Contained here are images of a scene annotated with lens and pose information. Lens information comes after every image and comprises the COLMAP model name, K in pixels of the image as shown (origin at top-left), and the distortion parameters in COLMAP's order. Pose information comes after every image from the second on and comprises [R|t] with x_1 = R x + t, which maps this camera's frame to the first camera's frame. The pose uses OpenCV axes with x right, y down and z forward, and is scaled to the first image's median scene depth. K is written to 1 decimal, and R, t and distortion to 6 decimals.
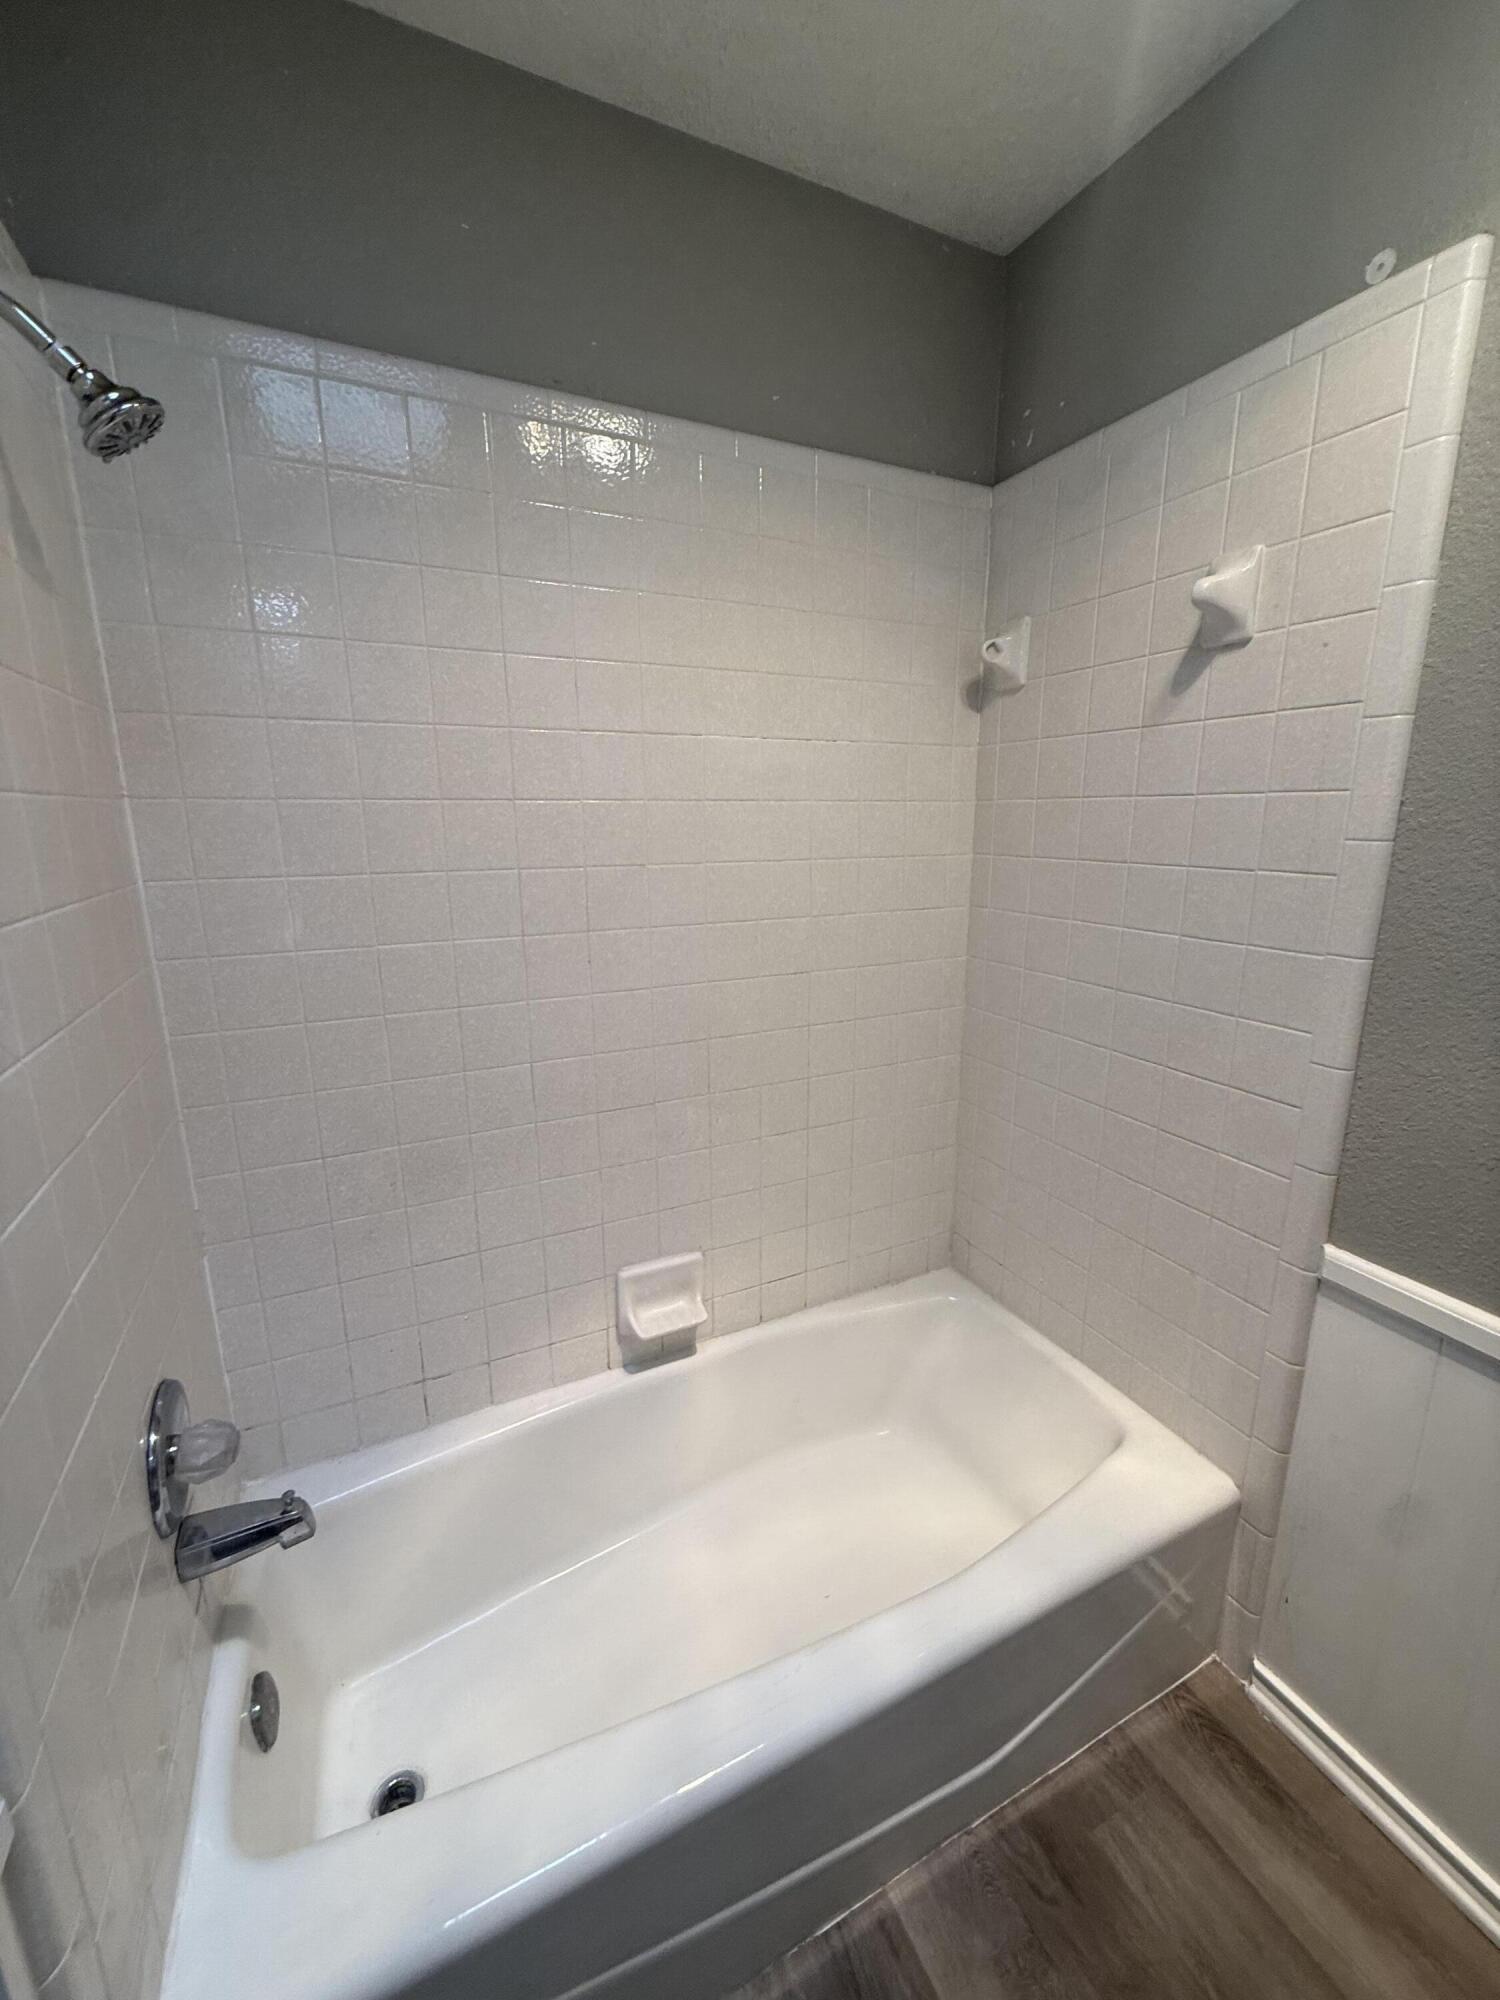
lens RADIAL K [[805.4, 0, 749.0], [0, 805.4, 1000.9], [0, 0, 1]] dist [0.000130, -0.000975]
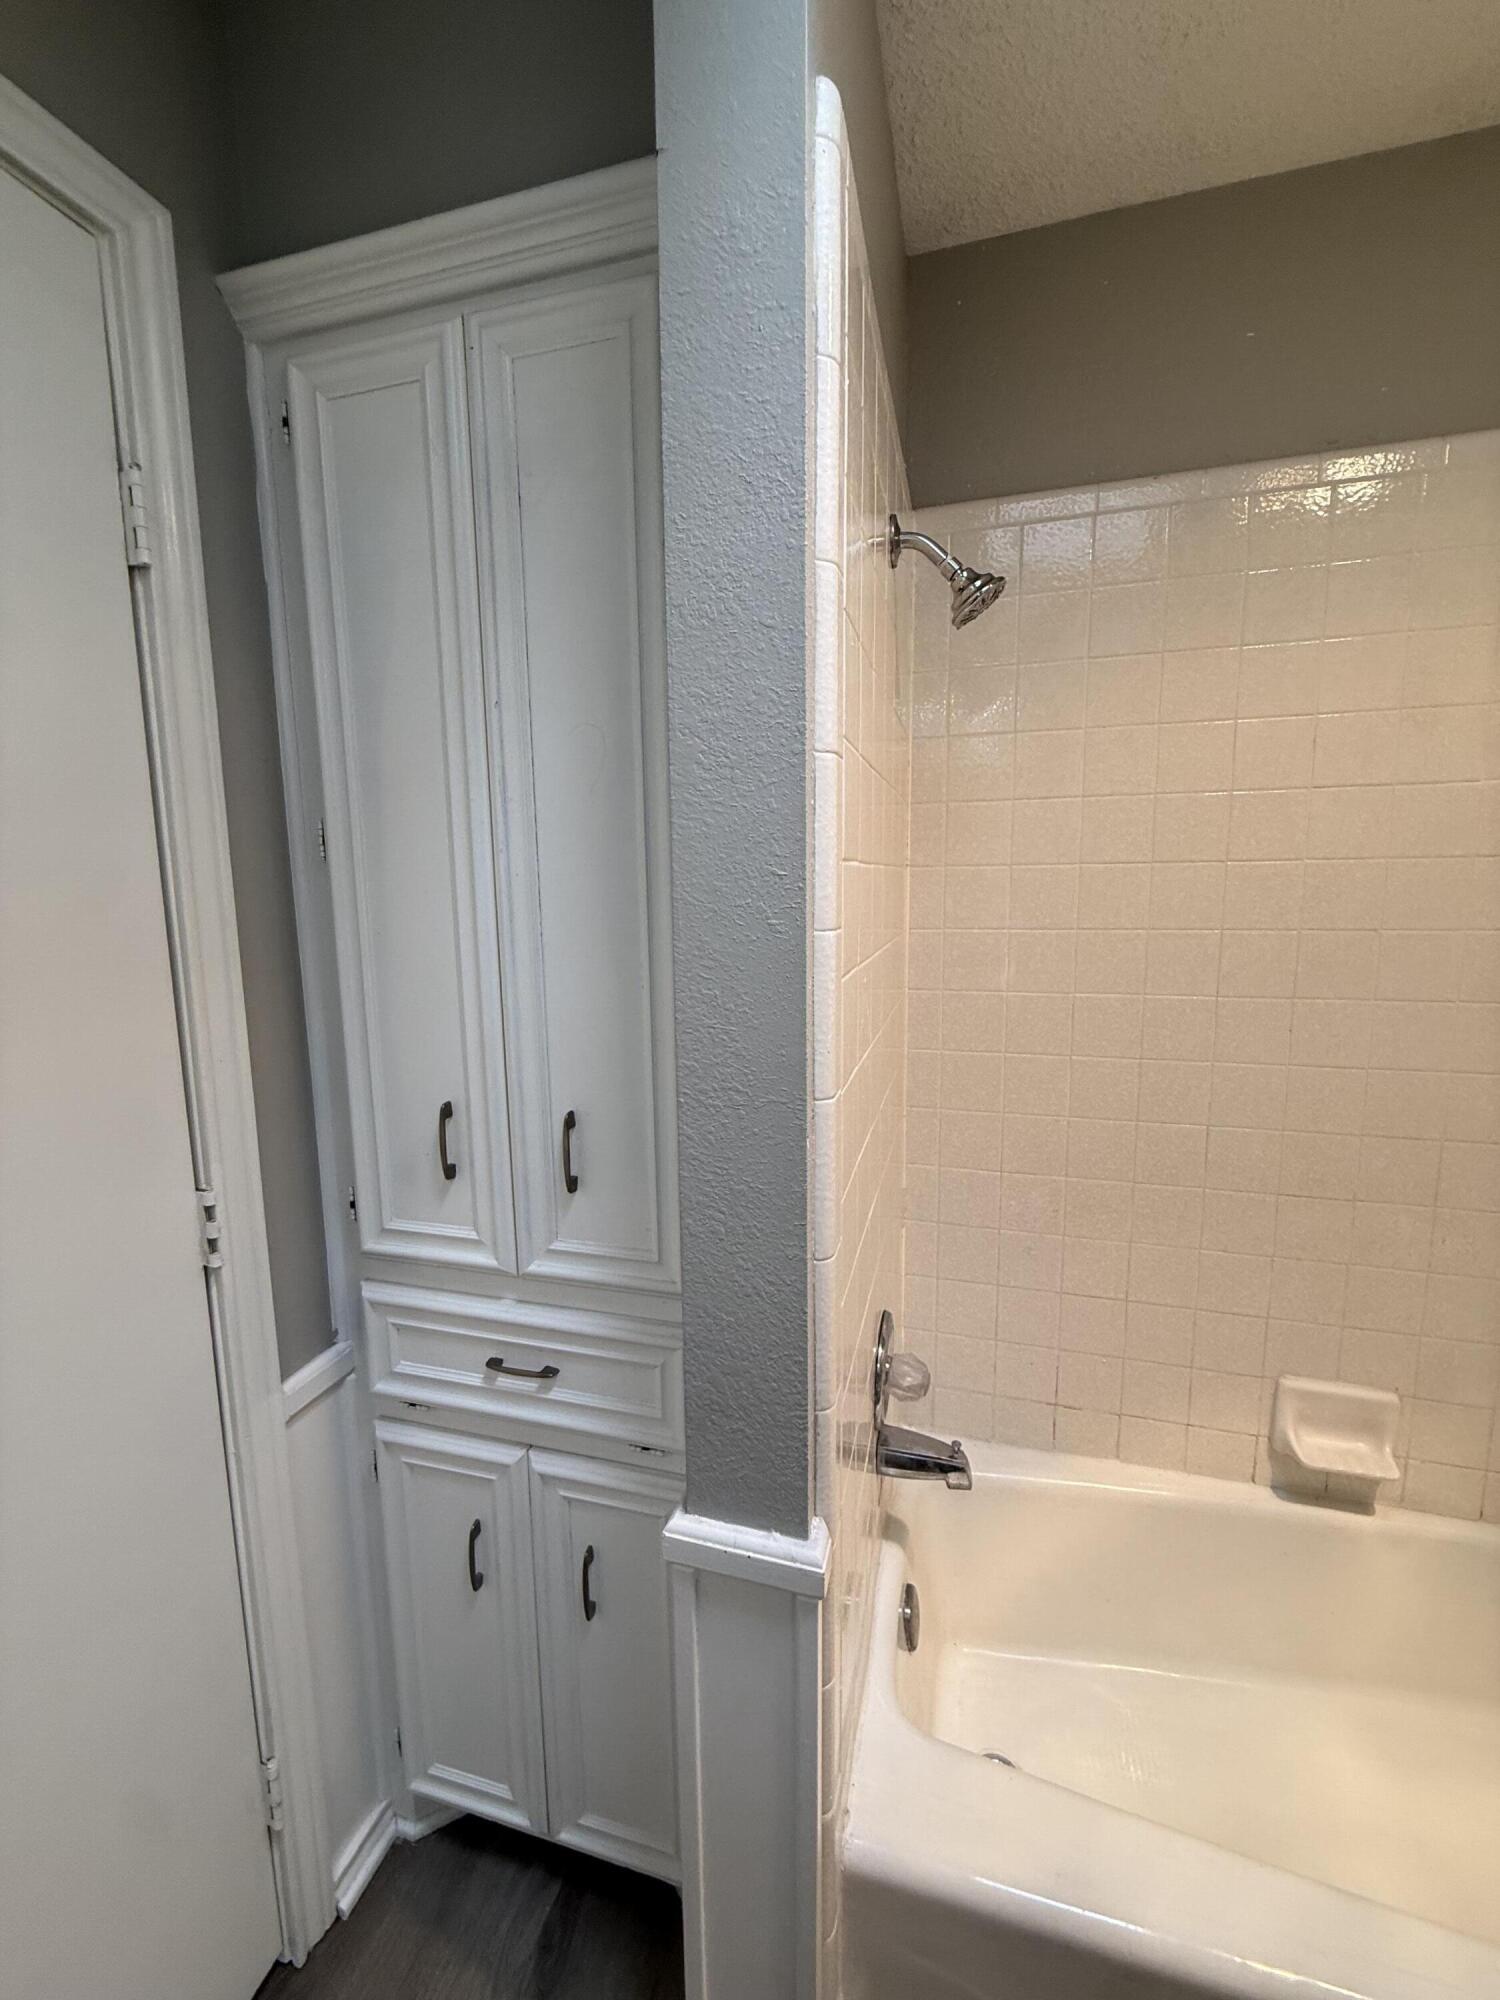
lens RADIAL K [[805.4, 0, 749.5], [0, 805.4, 993.5], [0, 0, 1]] dist [0.000130, -0.000975]
pose [[0.745651, 0.089568, -0.660290, -0.056731], [-0.140456, 0.989787, -0.024349, 0.020664], [0.651366, 0.110898, 0.750616, -0.121827]]
